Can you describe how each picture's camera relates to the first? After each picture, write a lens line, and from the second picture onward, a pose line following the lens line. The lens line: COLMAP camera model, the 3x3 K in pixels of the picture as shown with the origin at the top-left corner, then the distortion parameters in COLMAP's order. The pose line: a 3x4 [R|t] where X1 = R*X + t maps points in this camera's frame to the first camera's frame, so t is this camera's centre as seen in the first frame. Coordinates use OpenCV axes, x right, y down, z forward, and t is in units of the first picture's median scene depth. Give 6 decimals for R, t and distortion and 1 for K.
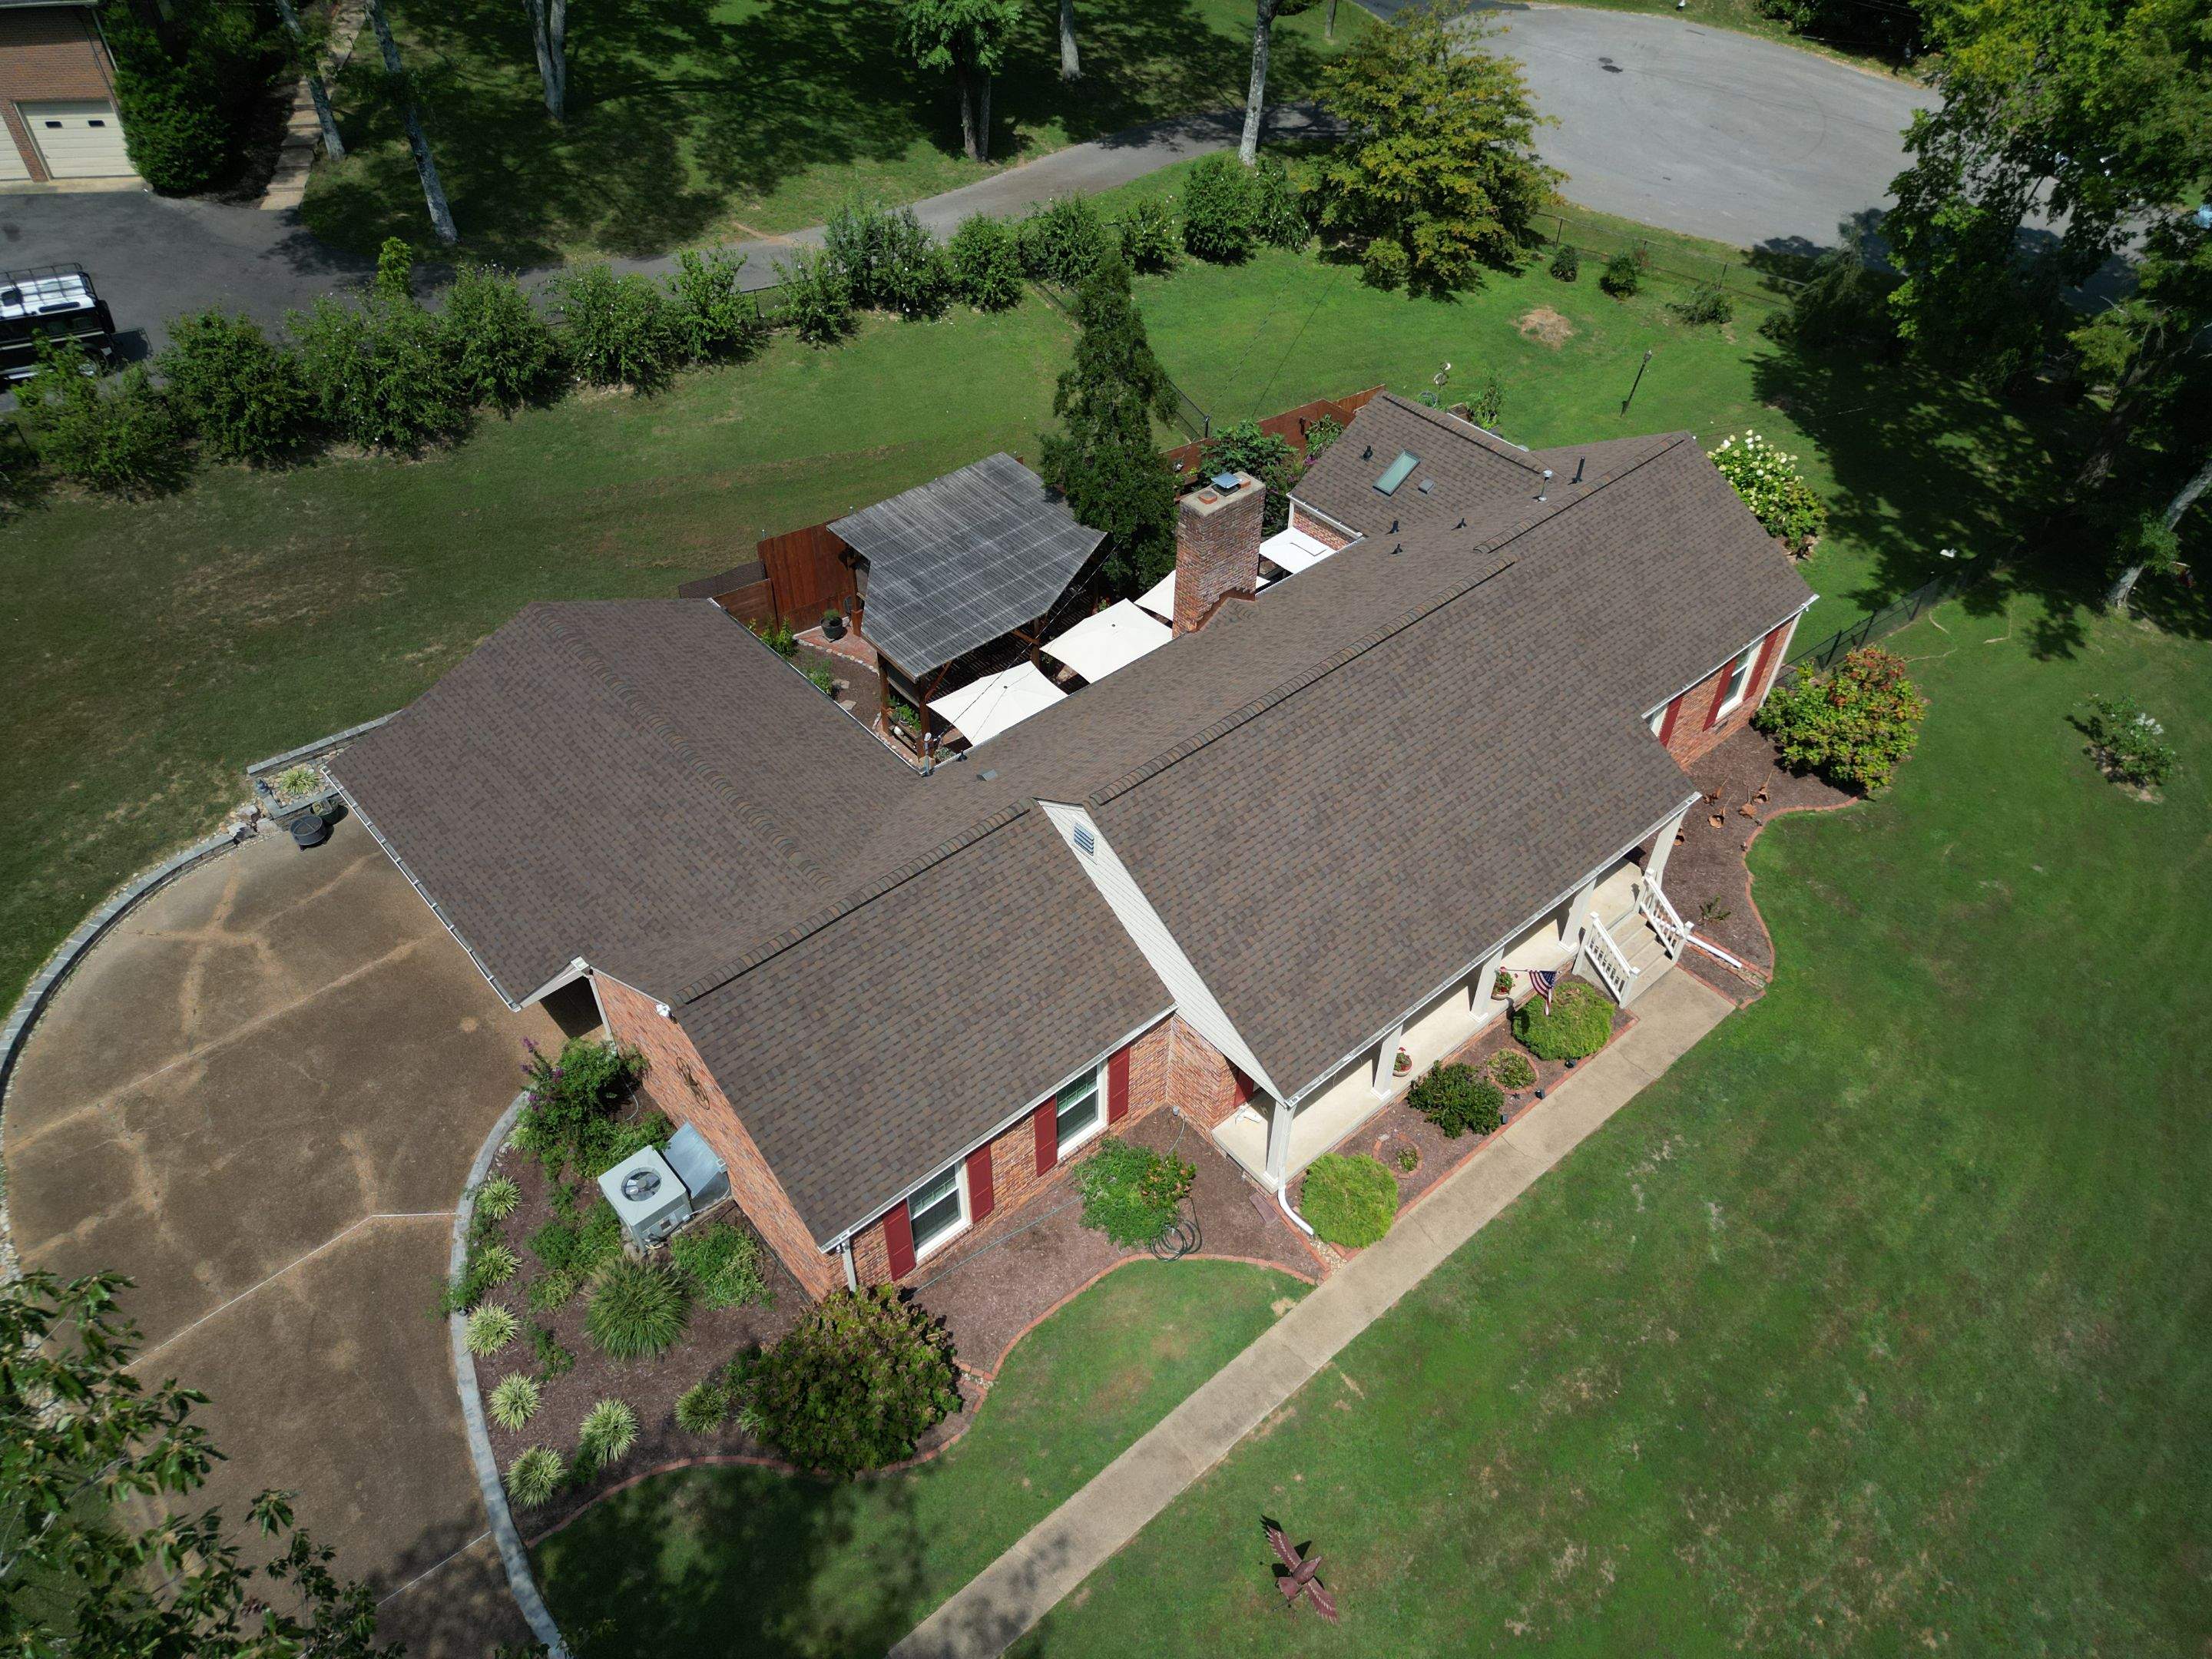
lens RADIAL K [[1560.3, 0, 1093.6], [0, 1560.3, 823.5], [0, 0, 1]] dist [0.072388, -0.071425]
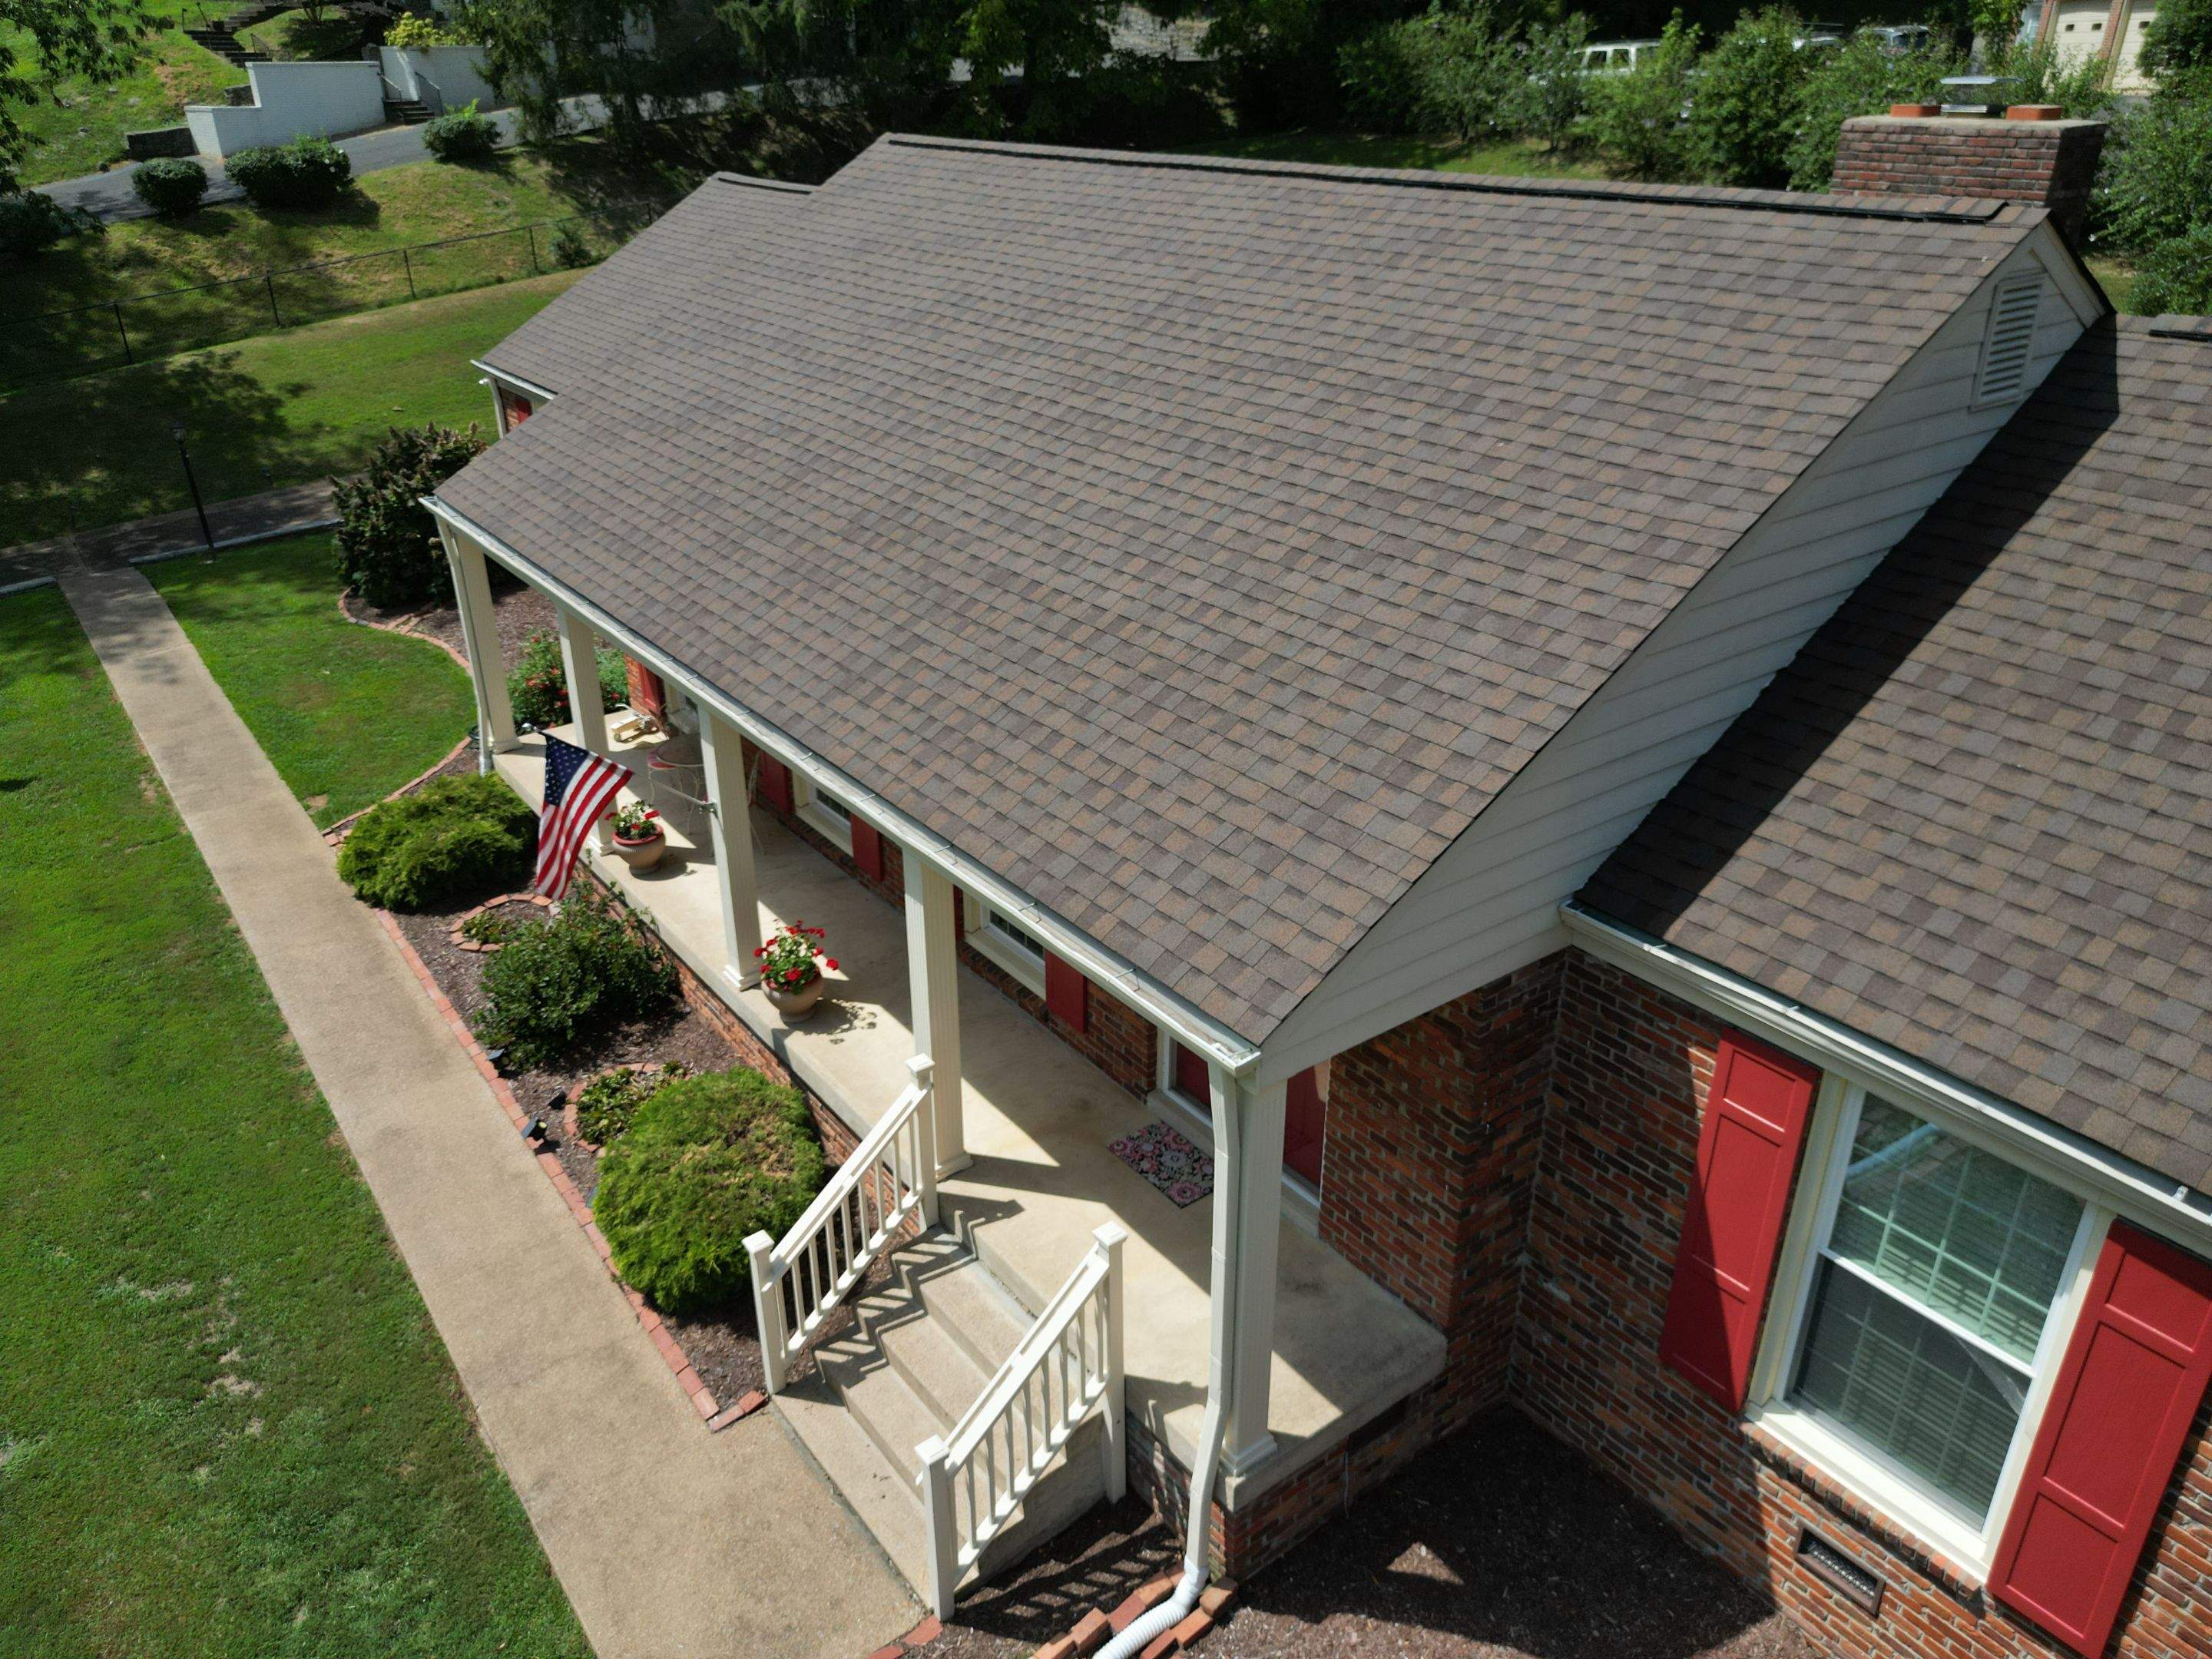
lens RADIAL K [[1564.5, 0, 1098.5], [0, 1564.5, 828.7], [0, 0, 1]] dist [0.052266, -0.041553]
pose [[-0.072409, 0.430064, -0.899890, 0.582867], [-0.686891, 0.632677, 0.357631, -0.104126], [0.723144, 0.644022, 0.249596, 0.950765]]
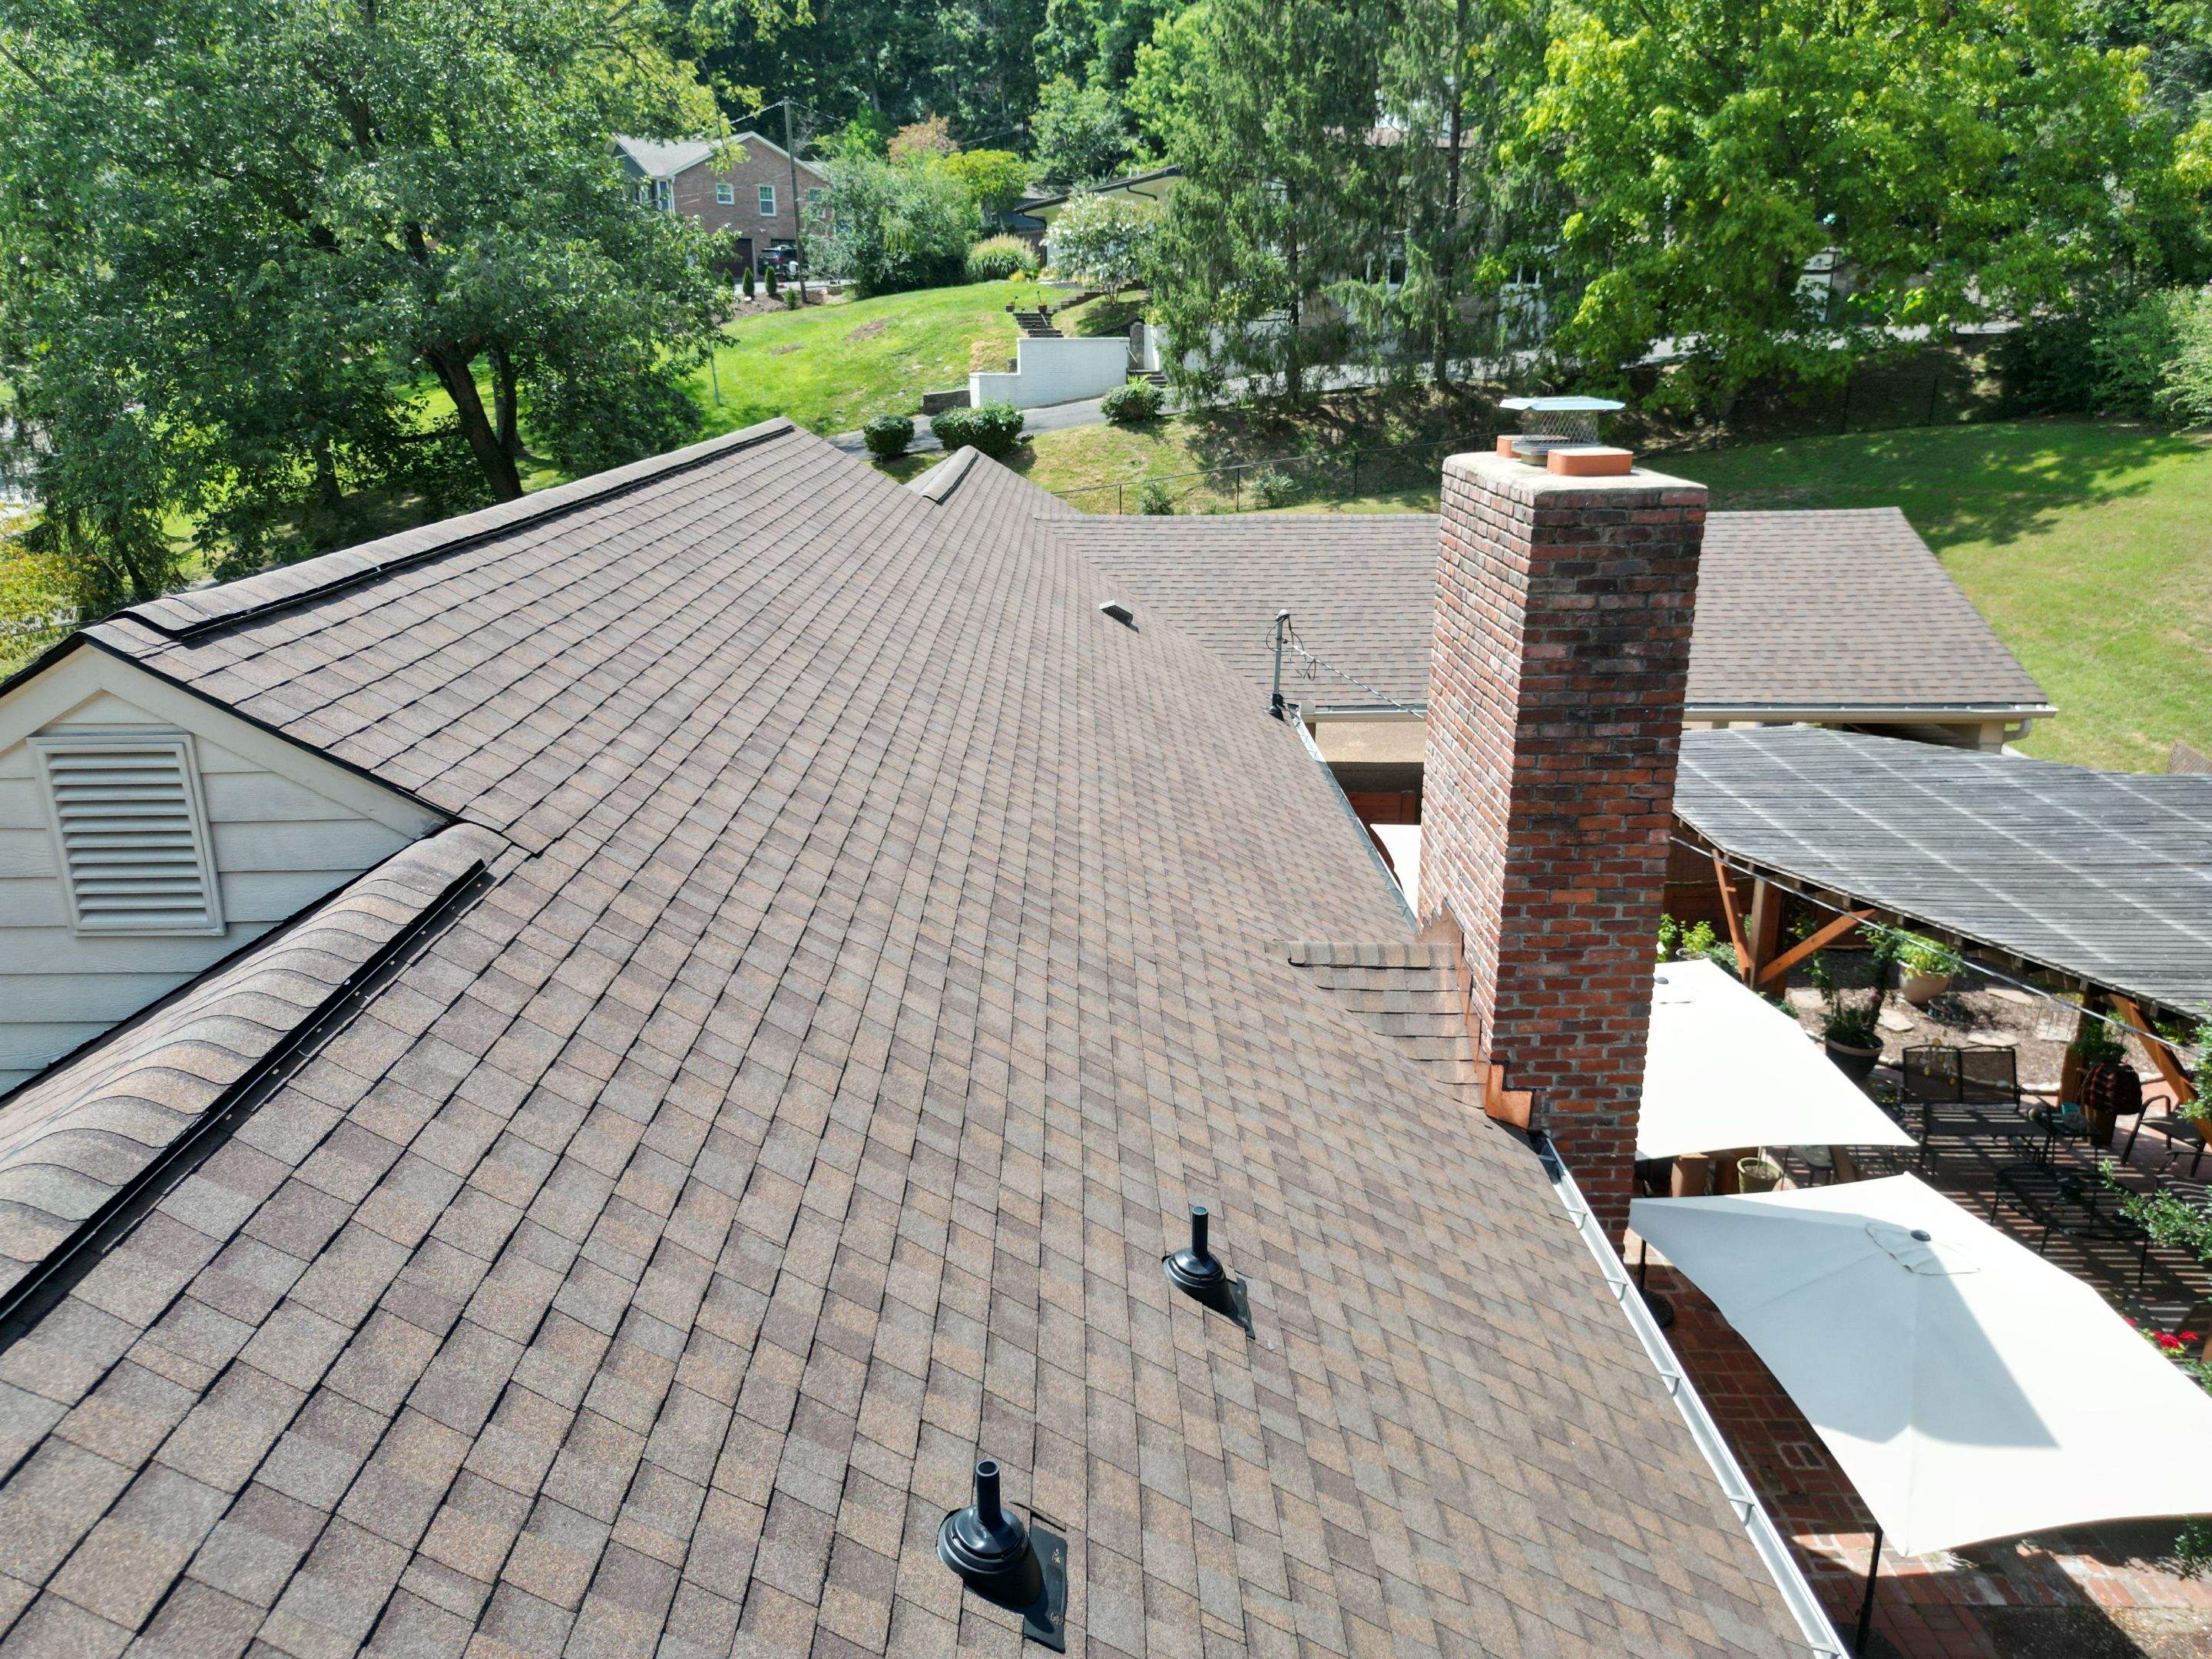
lens RADIAL K [[1558.2, 0, 1084.4], [0, 1558.2, 834.5], [0, 0, 1]] dist [0.062383, -0.069047]
pose [[-0.650736, 0.227229, -0.724506, 0.340752], [-0.525403, 0.554107, 0.645692, -0.325712], [0.548174, 0.800832, -0.241190, 1.174562]]
